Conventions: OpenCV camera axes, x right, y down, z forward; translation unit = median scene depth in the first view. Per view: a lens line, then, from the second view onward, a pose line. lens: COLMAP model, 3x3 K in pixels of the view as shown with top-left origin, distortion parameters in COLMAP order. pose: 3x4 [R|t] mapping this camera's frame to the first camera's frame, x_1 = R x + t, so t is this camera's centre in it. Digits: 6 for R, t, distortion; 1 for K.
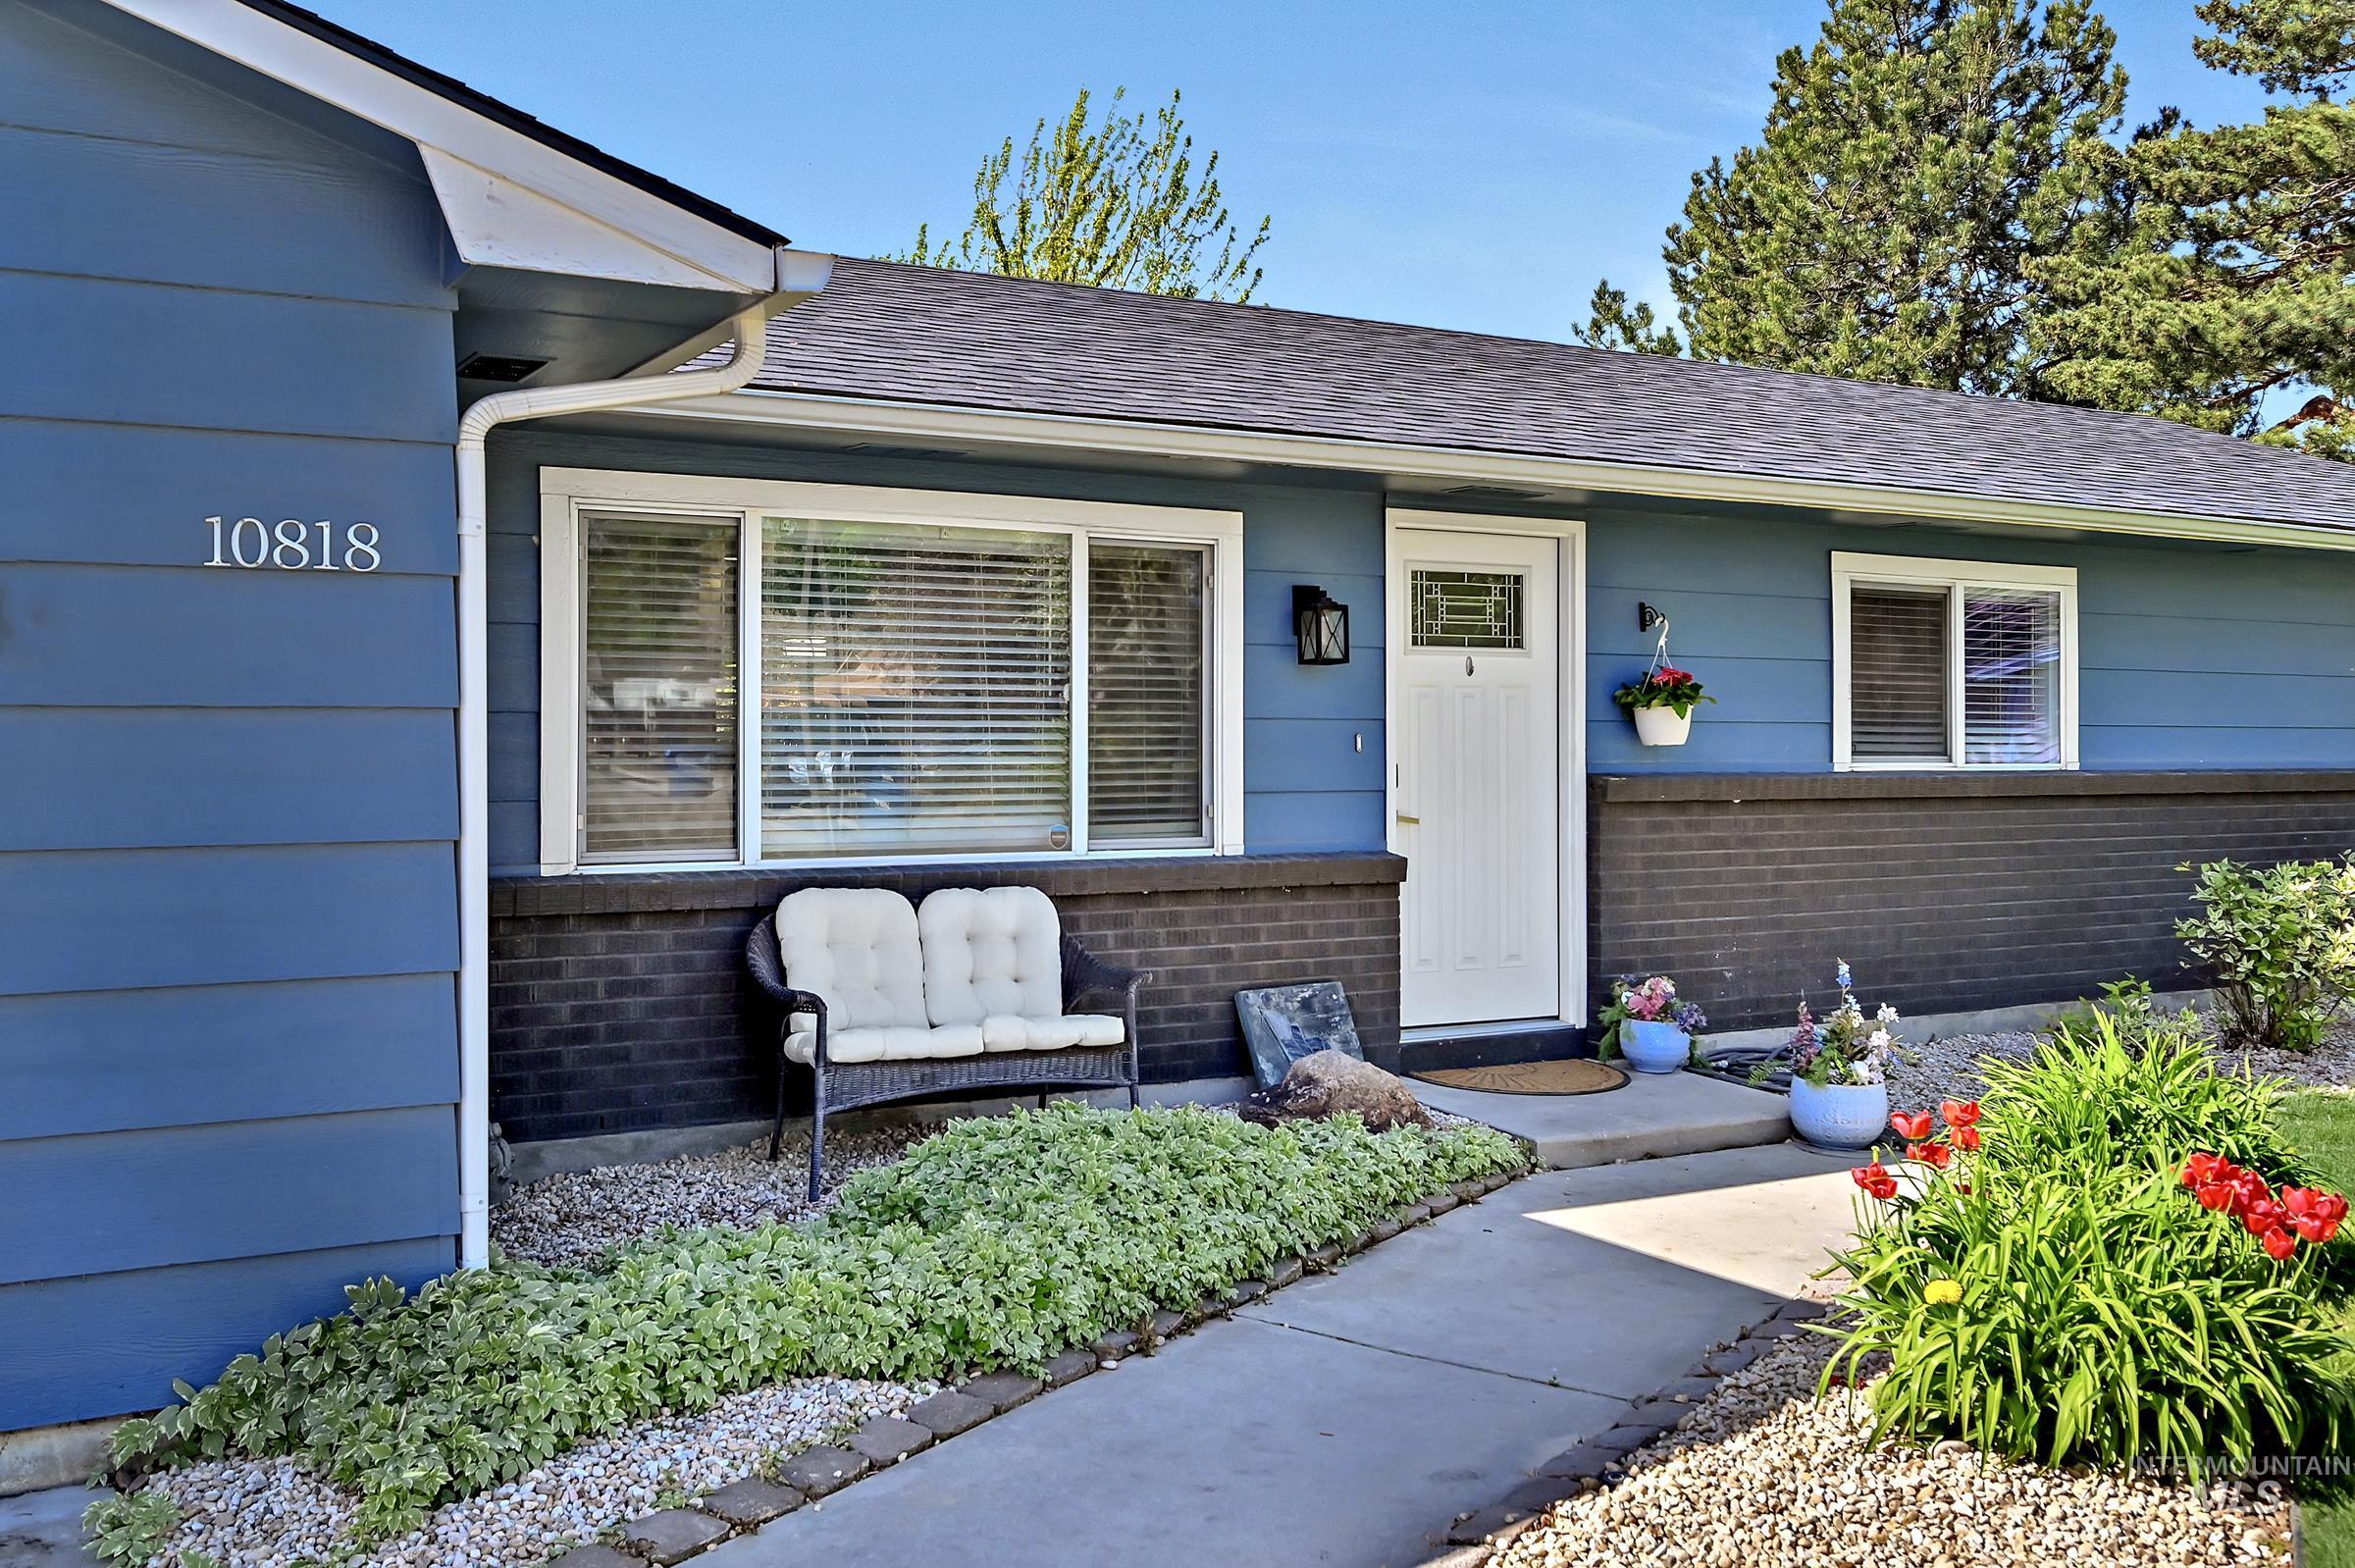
lens RADIAL K [[2143.2, 0, 1179.3], [0, 2143.2, 778.5], [0, 0, 1]] dist [-0.010708, -0.009362]
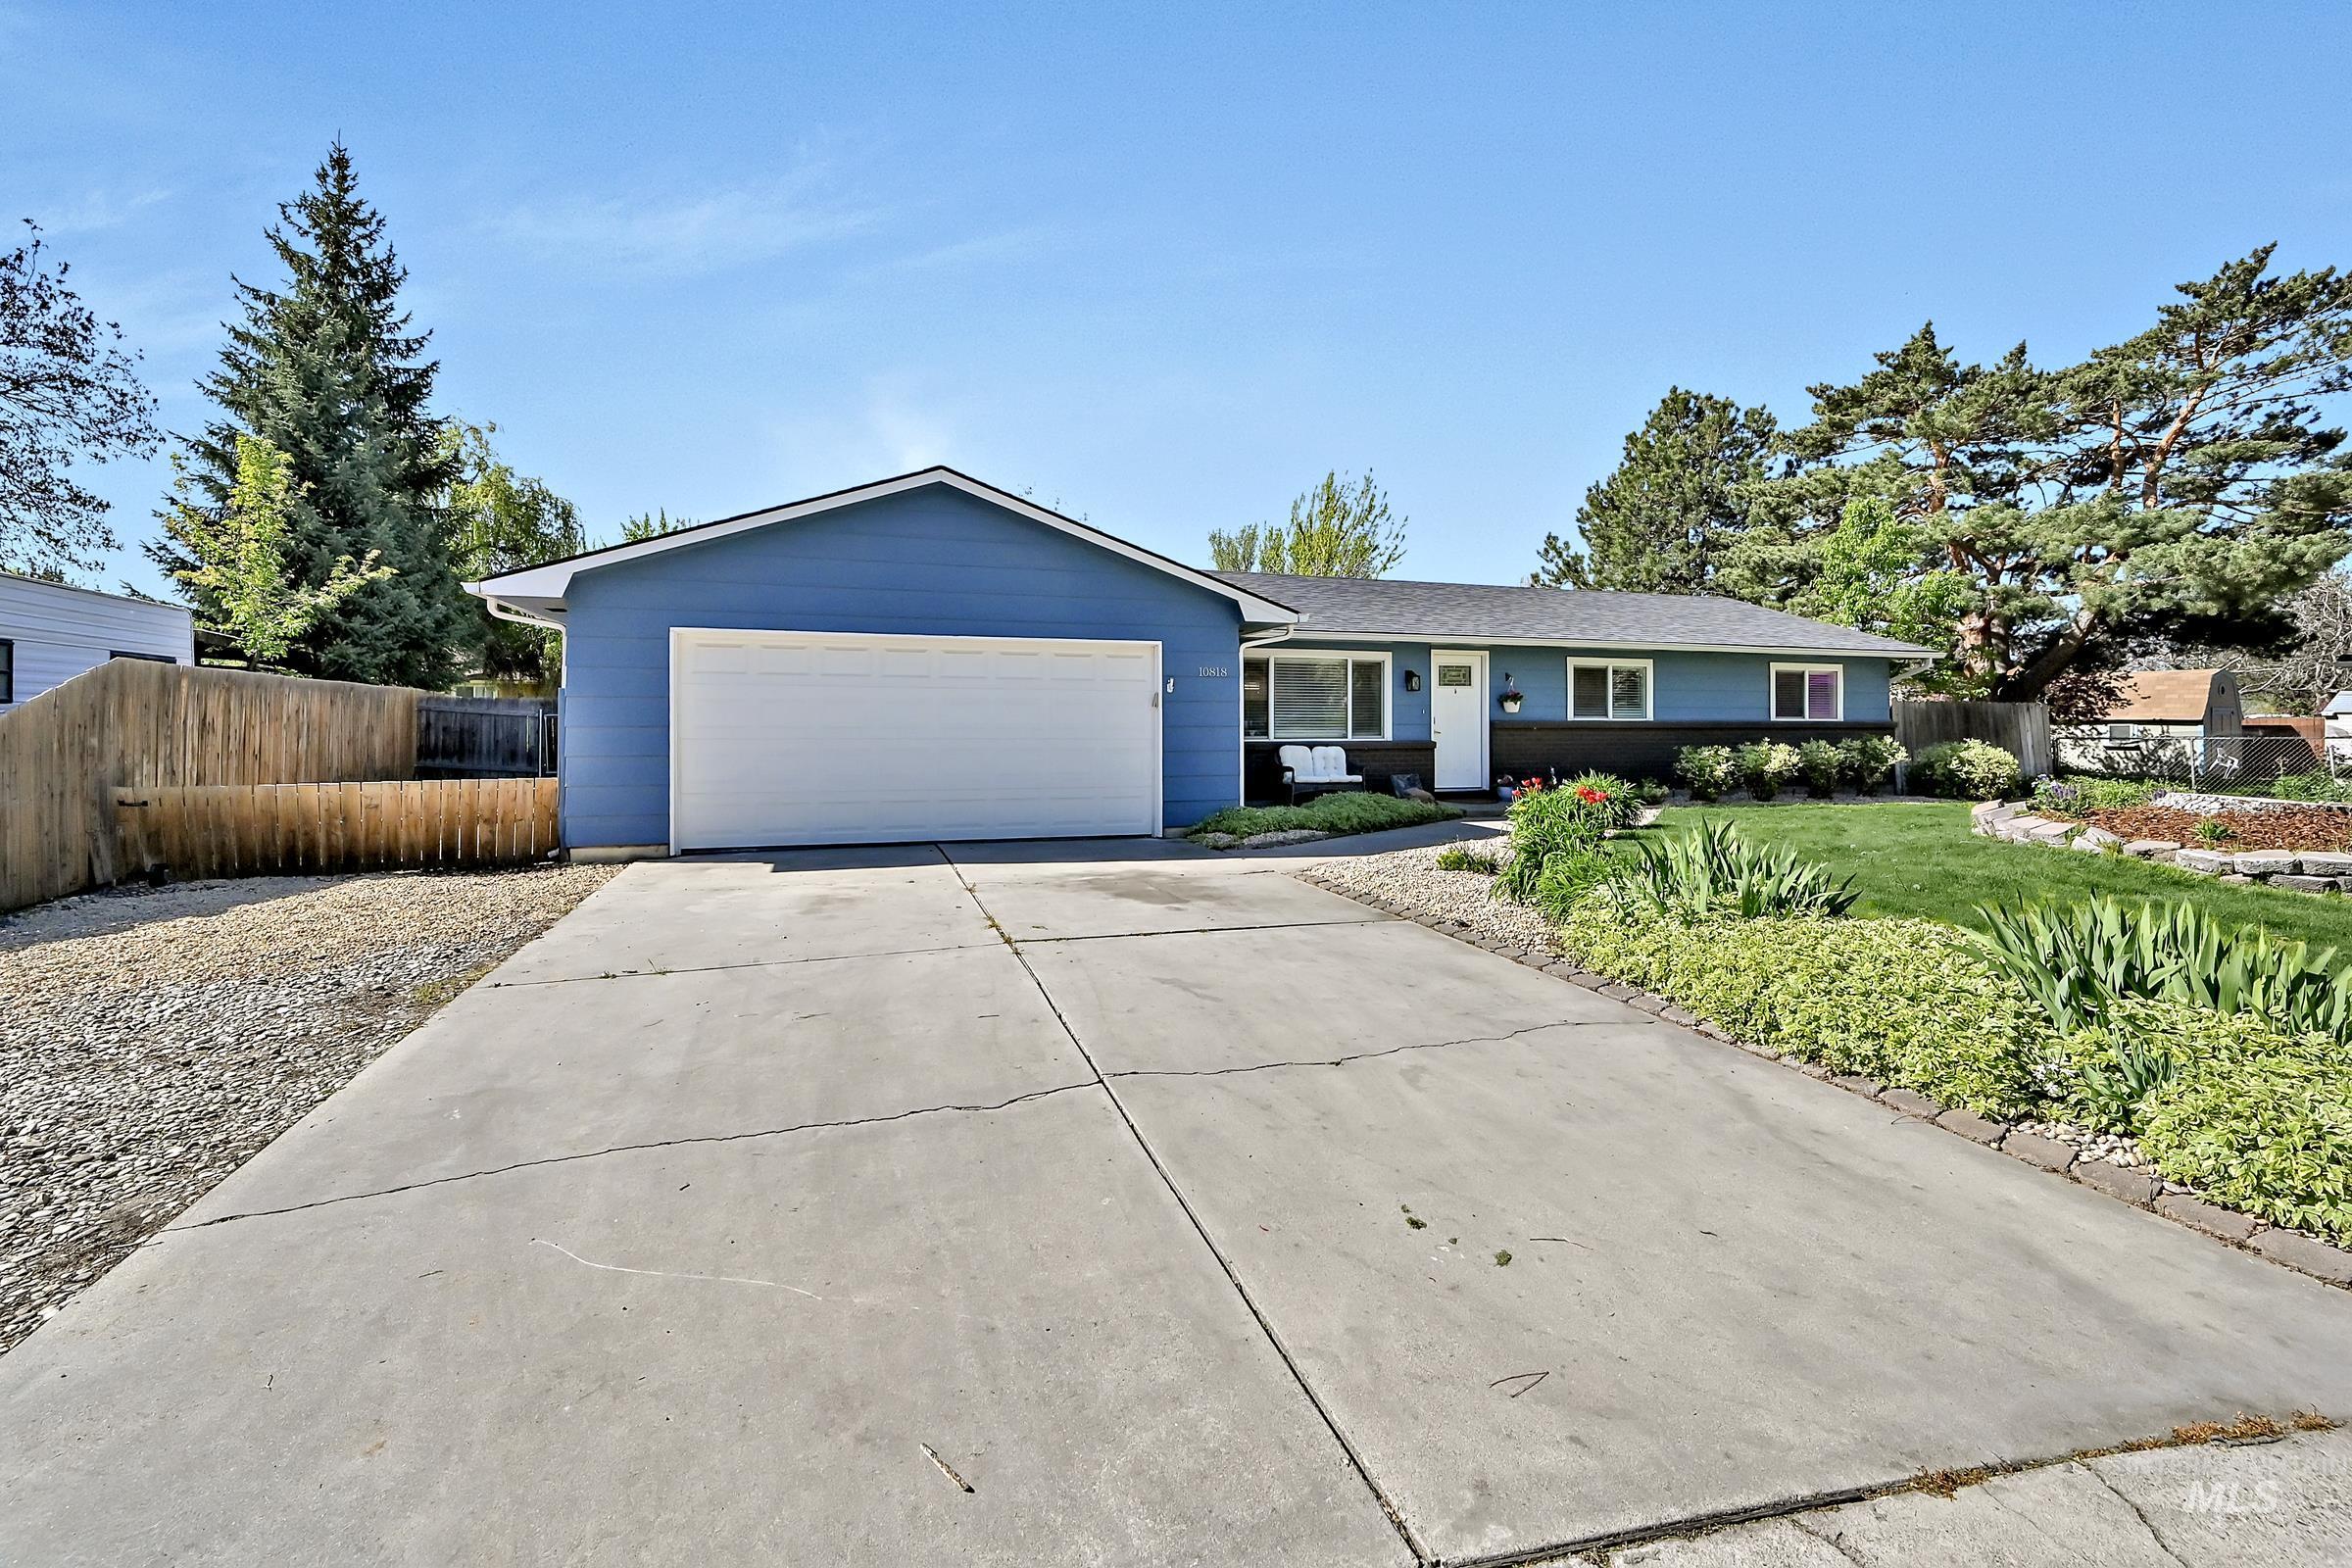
lens RADIAL K [[947.2, 0, 1167.5], [0, 947.2, 746.2], [0, 0, 1]] dist [-0.002919, -0.000122]
pose [[0.977944, 0.000991, -0.208867, -0.008293], [-0.000331, 0.999995, 0.003195, 0.036632], [0.208869, -0.003056, 0.977939, -0.685791]]
